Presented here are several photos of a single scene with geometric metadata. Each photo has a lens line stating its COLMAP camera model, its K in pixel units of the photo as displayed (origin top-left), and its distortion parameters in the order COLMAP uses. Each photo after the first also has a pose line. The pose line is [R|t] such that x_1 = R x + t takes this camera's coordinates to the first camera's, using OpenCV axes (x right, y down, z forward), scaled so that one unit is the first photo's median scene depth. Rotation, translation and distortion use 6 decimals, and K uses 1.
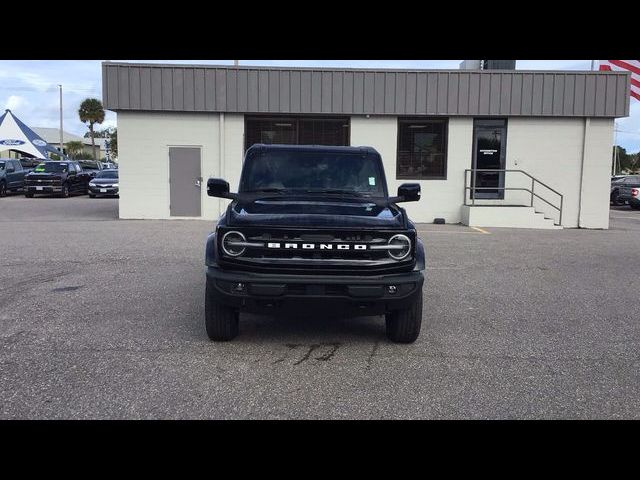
lens RADIAL K [[777.0, 0, 320.0], [0, 777.0, 240.0], [0, 0, 1]] dist [0.175459, -0.019373]
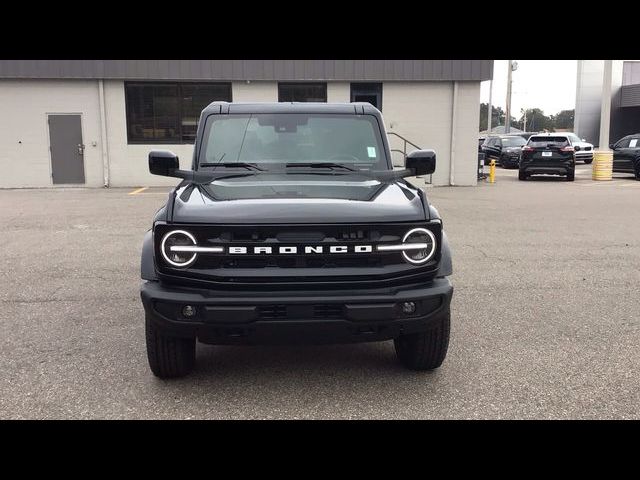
lens RADIAL K [[644.6, 0, 234.6], [0, 644.6, 226.7], [0, 0, 1]] dist [0.161653, 0.010543]
pose [[0.995539, -0.030015, 0.089448, -0.040201], [0.025436, 0.998328, 0.051899, -0.015437], [-0.090856, -0.049392, 0.994638, 0.155746]]
